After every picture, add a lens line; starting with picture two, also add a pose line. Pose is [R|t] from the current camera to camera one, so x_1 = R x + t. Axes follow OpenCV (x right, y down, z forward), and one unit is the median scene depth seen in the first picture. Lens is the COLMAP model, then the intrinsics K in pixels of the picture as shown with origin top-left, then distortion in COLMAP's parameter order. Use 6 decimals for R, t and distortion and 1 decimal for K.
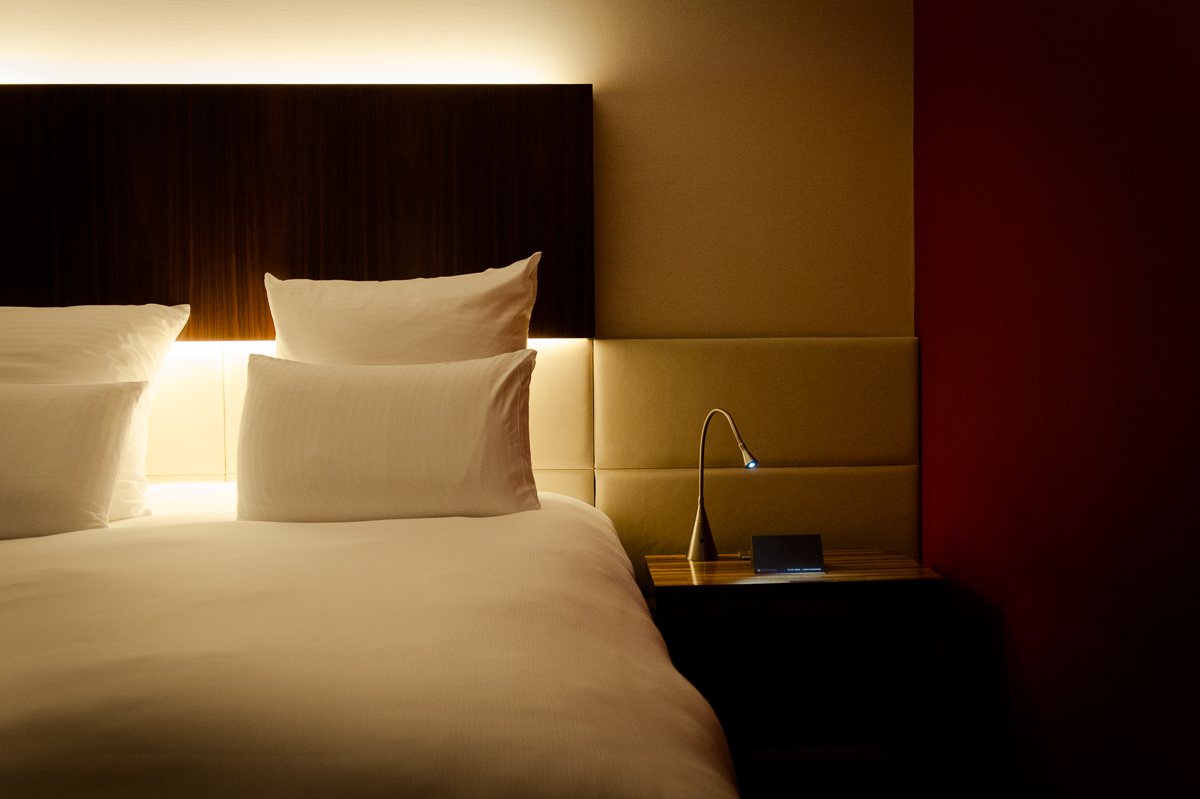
lens RADIAL K [[1161.6, 0, 600.0], [0, 1161.6, 399.5], [0, 0, 1]] dist [0.000010, 0.000724]
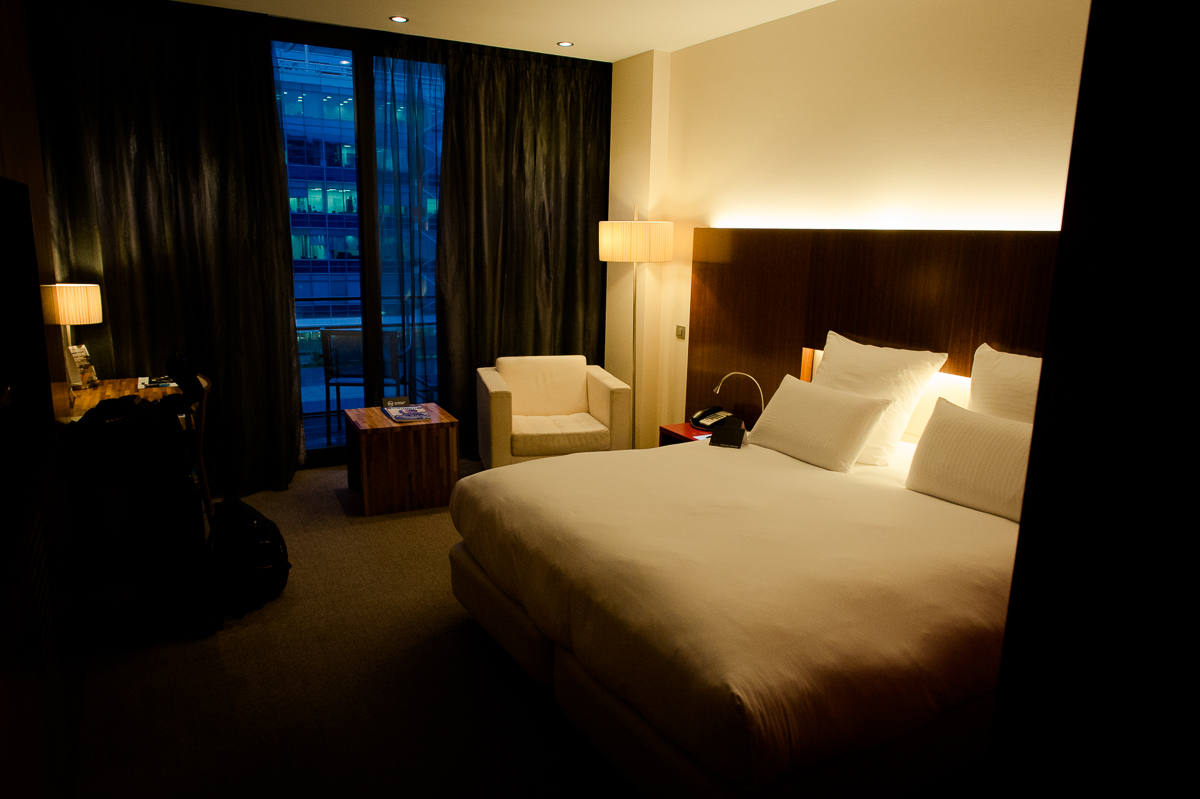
lens RADIAL K [[807.9, 0, 605.5], [0, 807.9, 403.5], [0, 0, 1]] dist [0.000082, -0.003408]
pose [[0.462571, 0.204234, -0.862738, 0.521956], [-0.052271, 0.977695, 0.203422, -0.242600], [0.885040, -0.049001, 0.462929, -0.062209]]
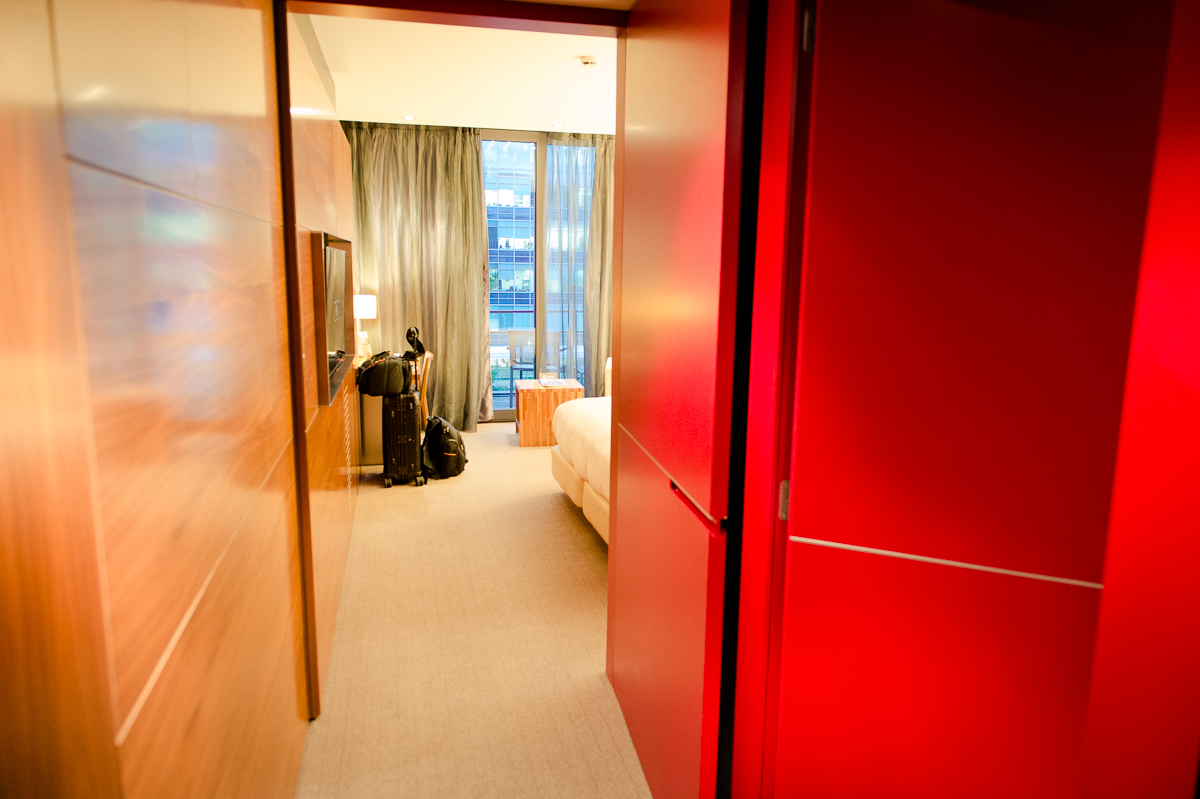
lens RADIAL K [[815.3, 0, 606.0], [0, 815.3, 406.5], [0, 0, 1]] dist [-0.000339, -0.004066]
pose [[0.199127, 0.183022, -0.962731, 1.420441], [-0.039992, 0.983104, 0.178624, -0.245447], [0.979157, 0.002932, 0.203082, -0.000211]]
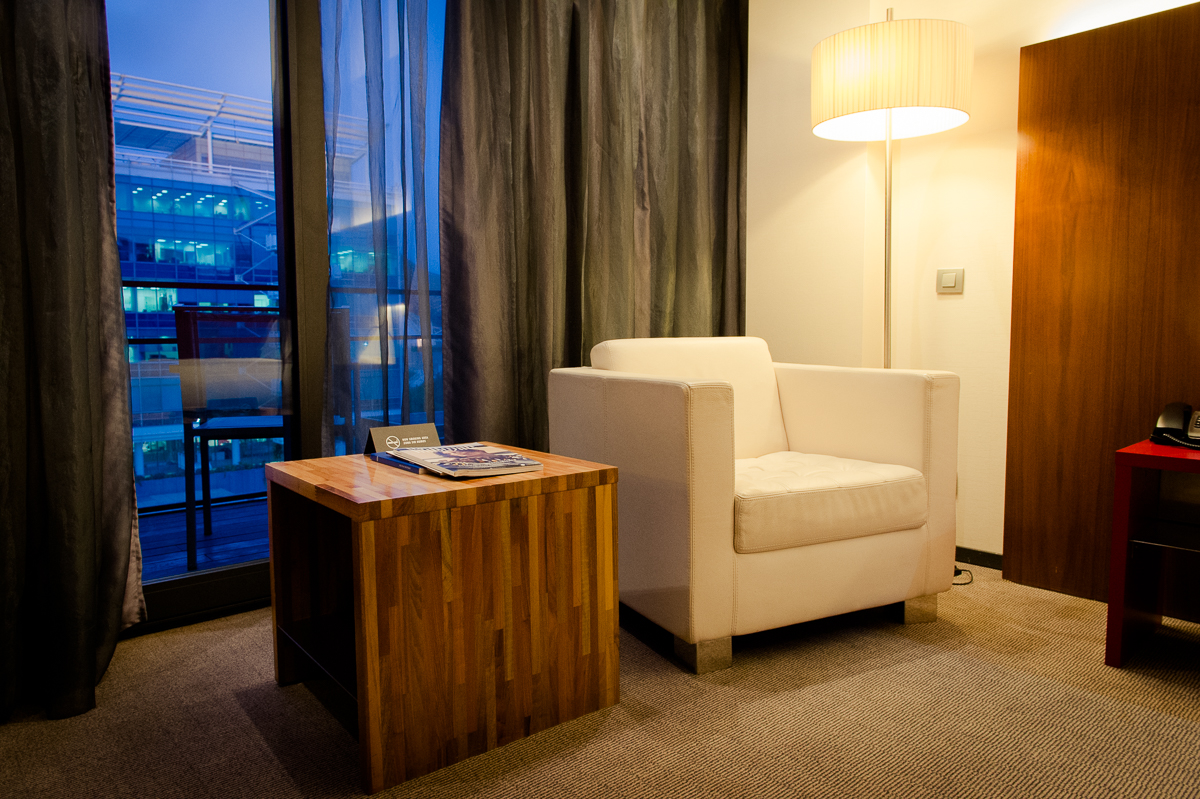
lens RADIAL K [[793.7, 0, 600.0], [0, 793.7, 399.5], [0, 0, 1]] dist [-0.012130, -0.002638]
pose [[0.635000, 0.067329, -0.769573, -0.651077], [-0.021172, 0.997337, 0.069786, 0.068872], [0.772222, -0.028021, 0.634735, 0.060991]]
